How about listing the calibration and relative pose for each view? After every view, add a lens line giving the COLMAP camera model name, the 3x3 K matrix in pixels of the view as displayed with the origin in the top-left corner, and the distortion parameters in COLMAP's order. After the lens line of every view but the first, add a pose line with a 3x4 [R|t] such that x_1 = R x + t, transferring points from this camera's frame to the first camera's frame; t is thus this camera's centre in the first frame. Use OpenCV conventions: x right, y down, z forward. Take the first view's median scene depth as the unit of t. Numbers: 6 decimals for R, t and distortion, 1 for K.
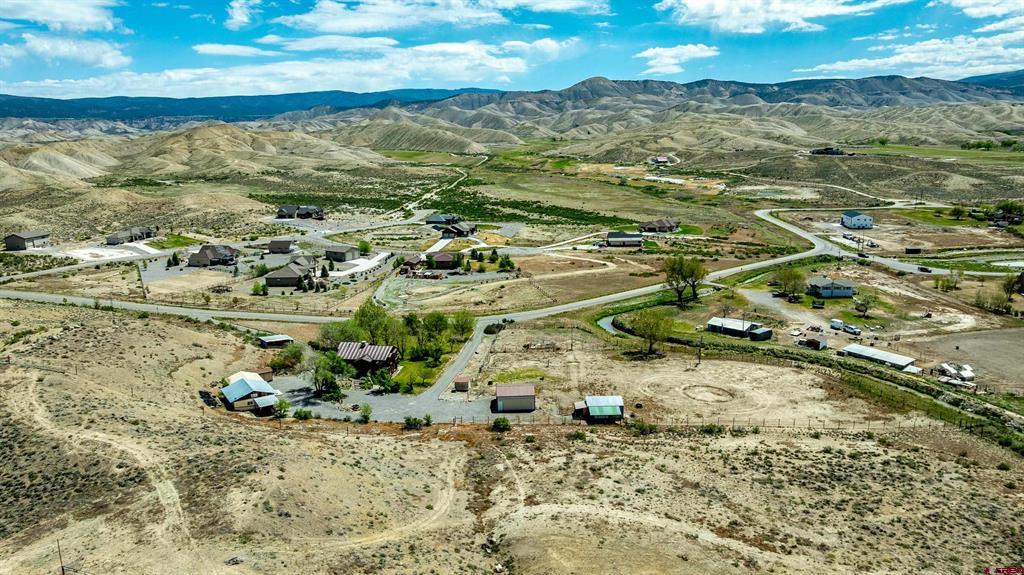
lens RADIAL K [[723.4, 0, 509.8], [0, 723.4, 303.3], [0, 0, 1]] dist [-0.037840, 0.038558]
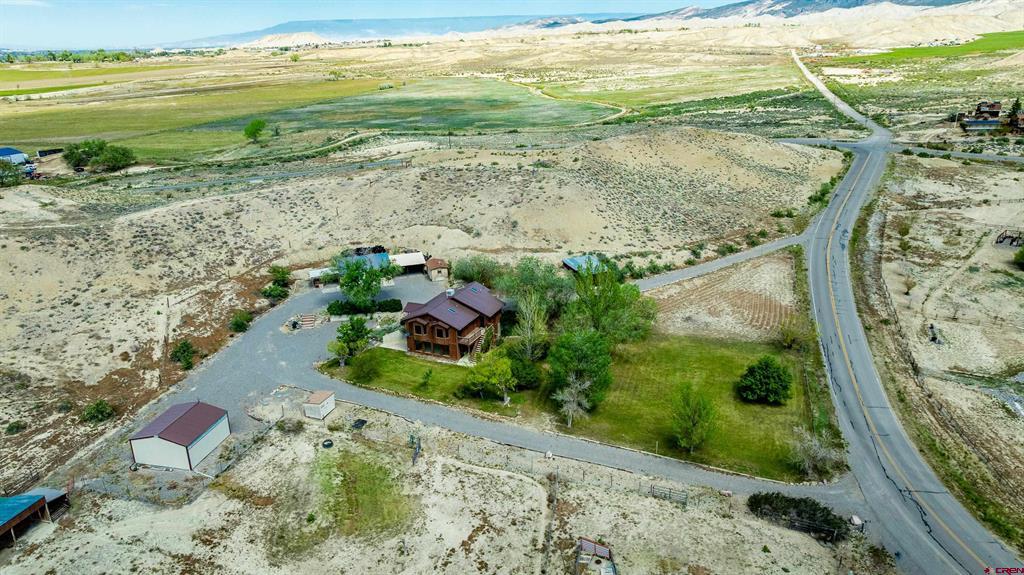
lens RADIAL K [[725.4, 0, 510.9], [0, 725.4, 289.4], [0, 0, 1]] dist [-0.037354, 0.037739]
pose [[-0.253912, 0.353303, -0.900392, 0.123185], [-0.193894, 0.893411, 0.405242, -0.074790], [0.947594, 0.277477, -0.158345, 0.400244]]
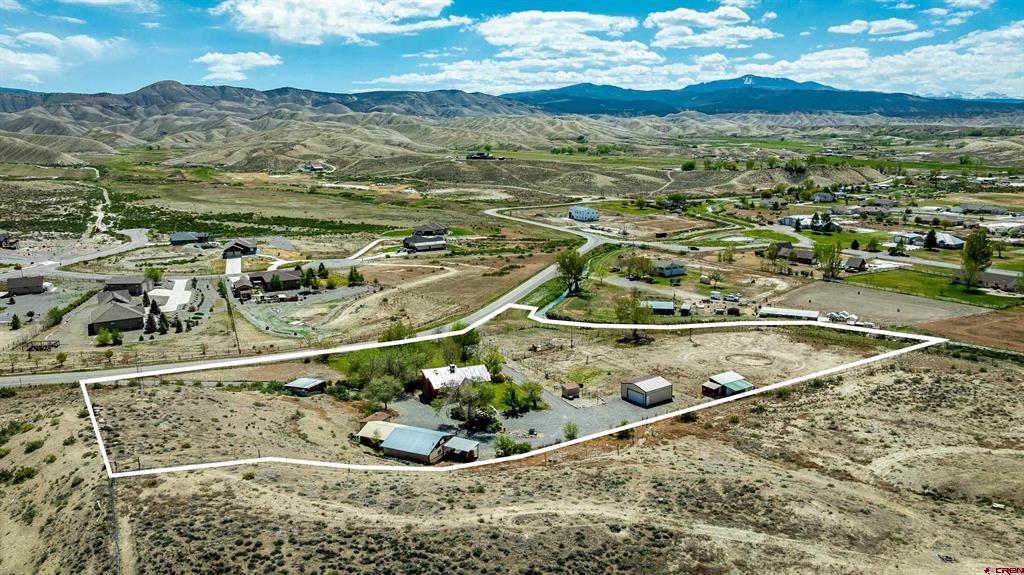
lens RADIAL K [[725.4, 0, 510.9], [0, 725.4, 289.4], [0, 0, 1]] dist [-0.037354, 0.037739]
pose [[0.843088, -0.104188, 0.527586, -0.209160], [0.120107, 0.992752, 0.004116, -0.011974], [-0.524191, 0.059897, 0.849491, 0.070321]]
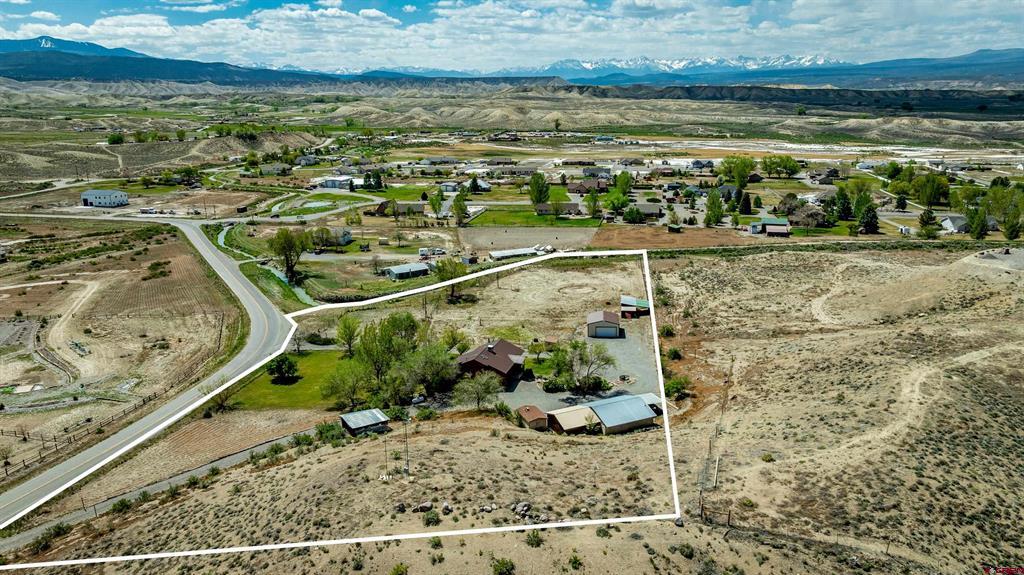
lens RADIAL K [[725.4, 0, 510.9], [0, 725.4, 289.4], [0, 0, 1]] dist [-0.037354, 0.037739]
pose [[0.140835, -0.242177, 0.959956, -0.333637], [0.239980, 0.949054, 0.204219, -0.057944], [-0.960508, 0.201609, 0.191777, 0.281927]]
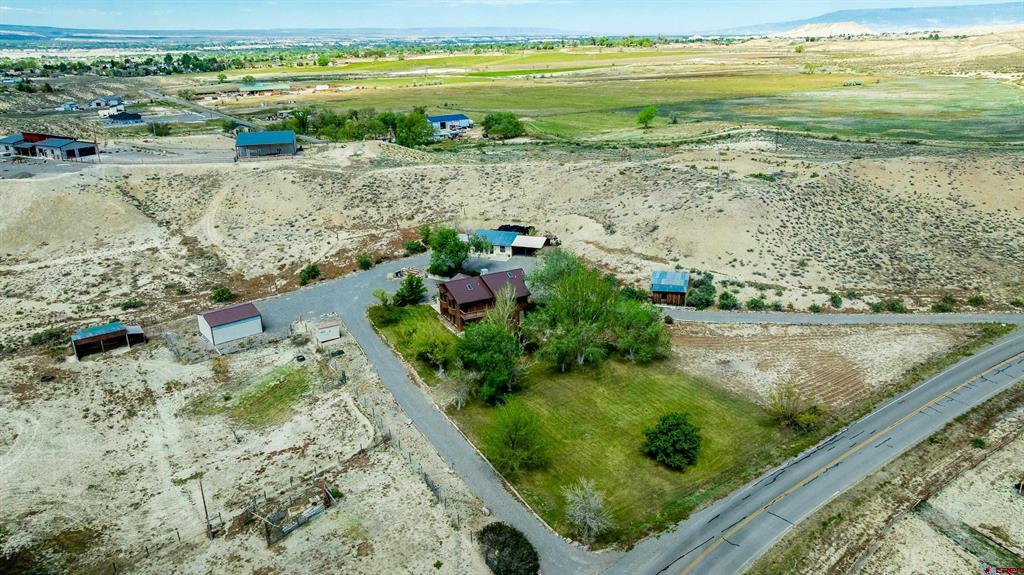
lens RADIAL K [[725.4, 0, 510.9], [0, 725.4, 289.4], [0, 0, 1]] dist [-0.037354, 0.037739]
pose [[-0.808470, 0.234161, -0.539949, 0.052995], [-0.097506, 0.851471, 0.515256, -0.100132], [0.580404, 0.469217, -0.665557, 0.515068]]
